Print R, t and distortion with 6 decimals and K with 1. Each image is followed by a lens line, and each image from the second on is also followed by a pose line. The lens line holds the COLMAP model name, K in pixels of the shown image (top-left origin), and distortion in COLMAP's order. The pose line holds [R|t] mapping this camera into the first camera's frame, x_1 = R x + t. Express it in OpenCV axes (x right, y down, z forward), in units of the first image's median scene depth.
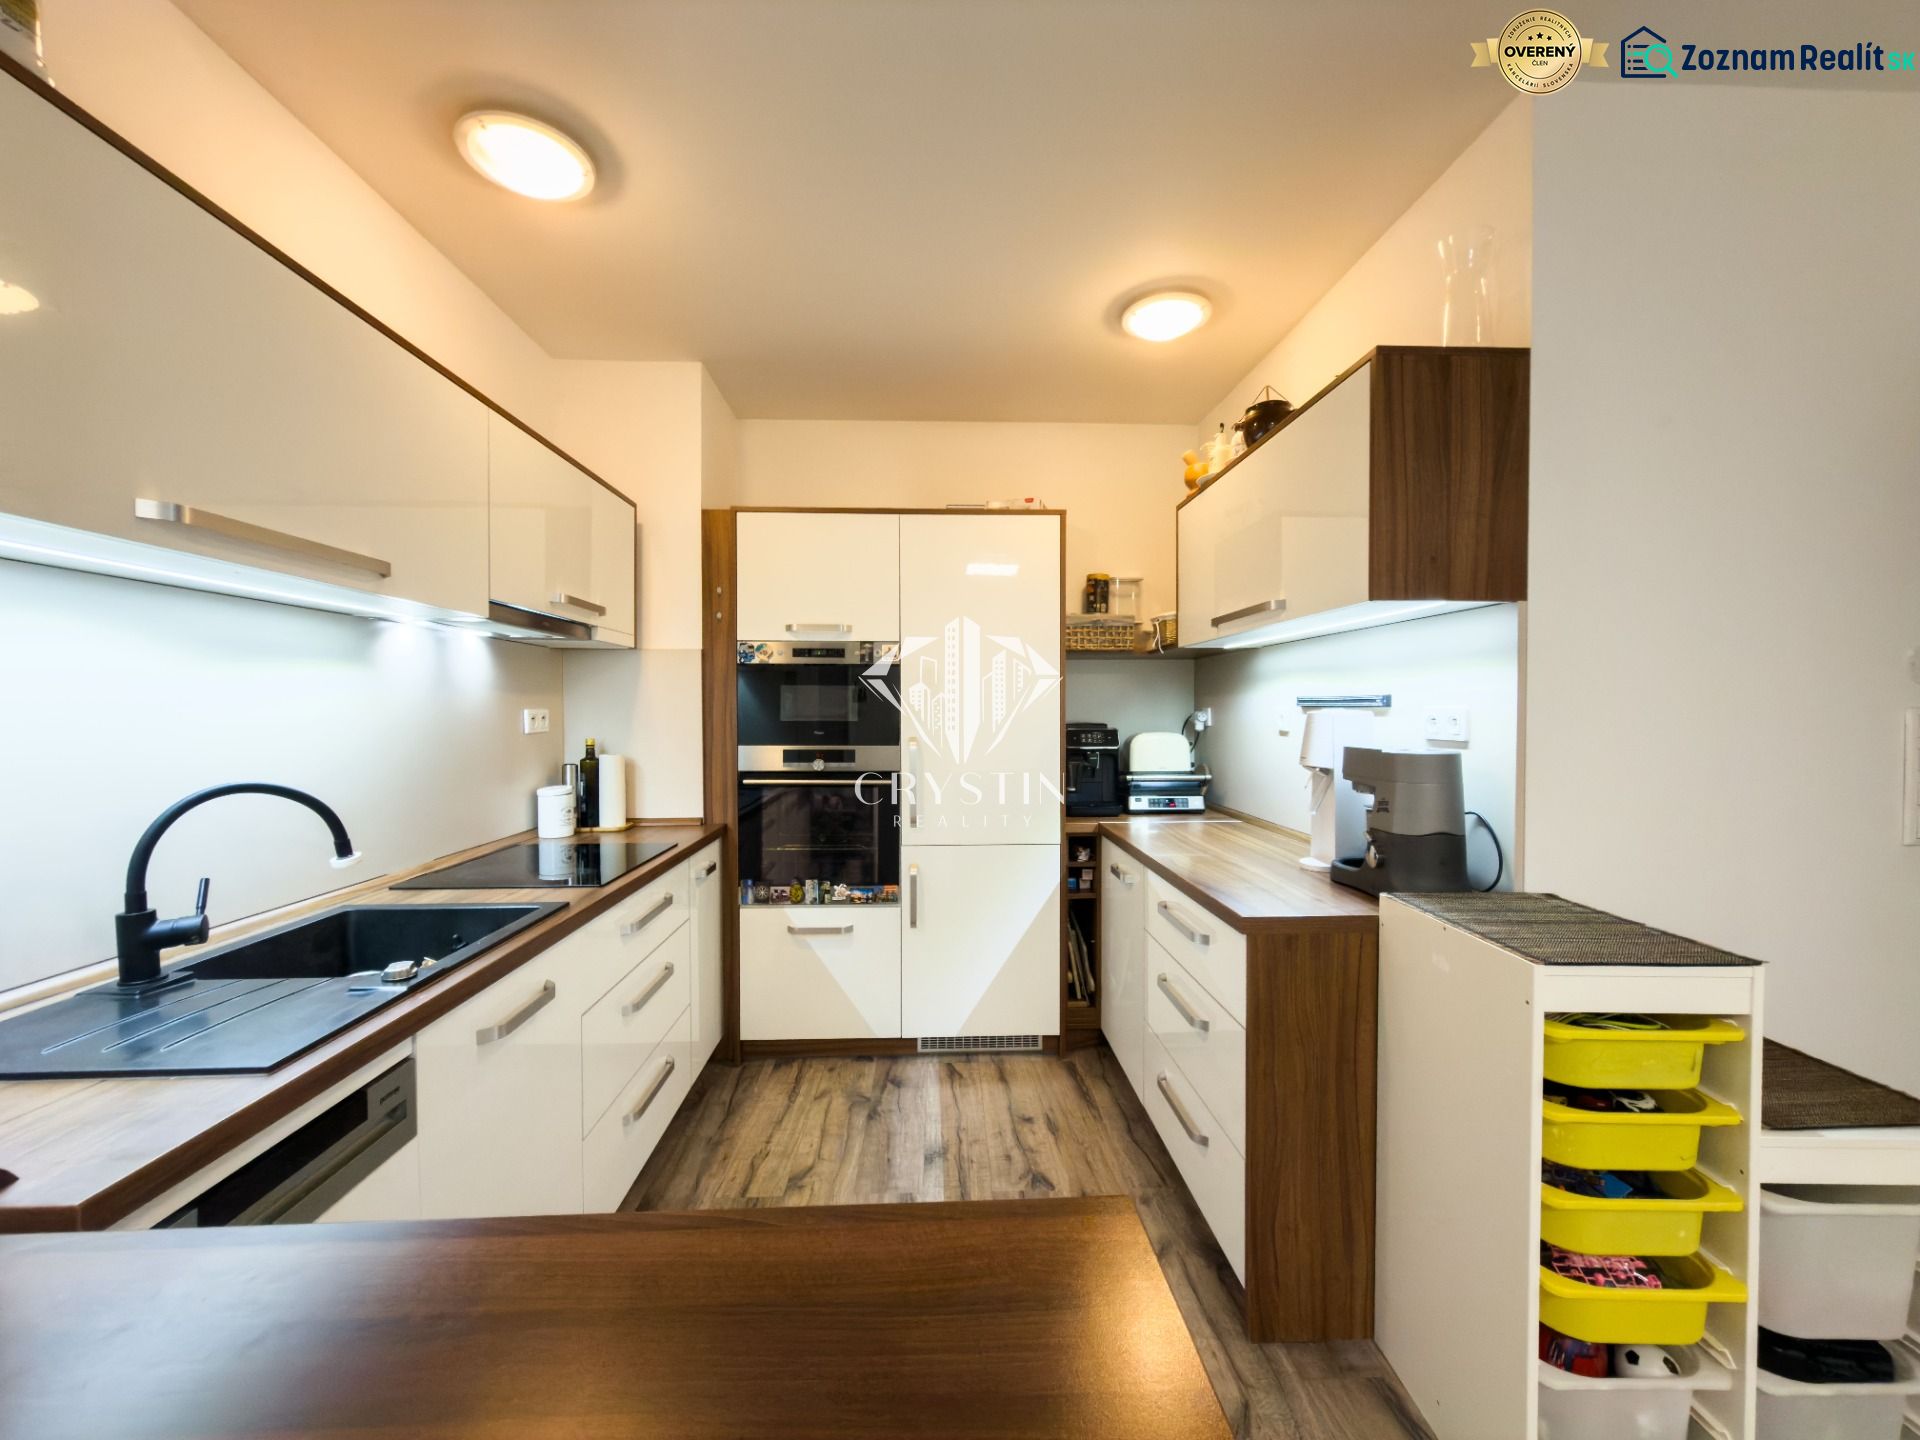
lens RADIAL K [[753.7, 0, 951.3], [0, 753.7, 716.7], [0, 0, 1]] dist [-0.001582, -0.000252]
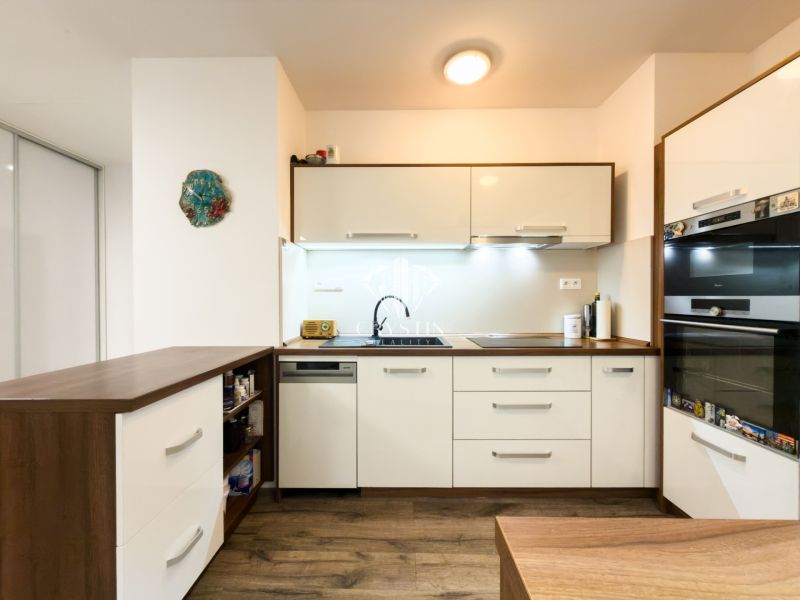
lens RADIAL K [[314.0, 0, 399.3], [0, 314.0, 300.0], [0, 0, 1]] dist [-0.001582, -0.000252]
pose [[-0.036068, 0.006875, -0.999326, 5.370764], [-0.008456, 0.999938, 0.007184, 0.703411], [0.999314, 0.008709, -0.036007, 7.707653]]
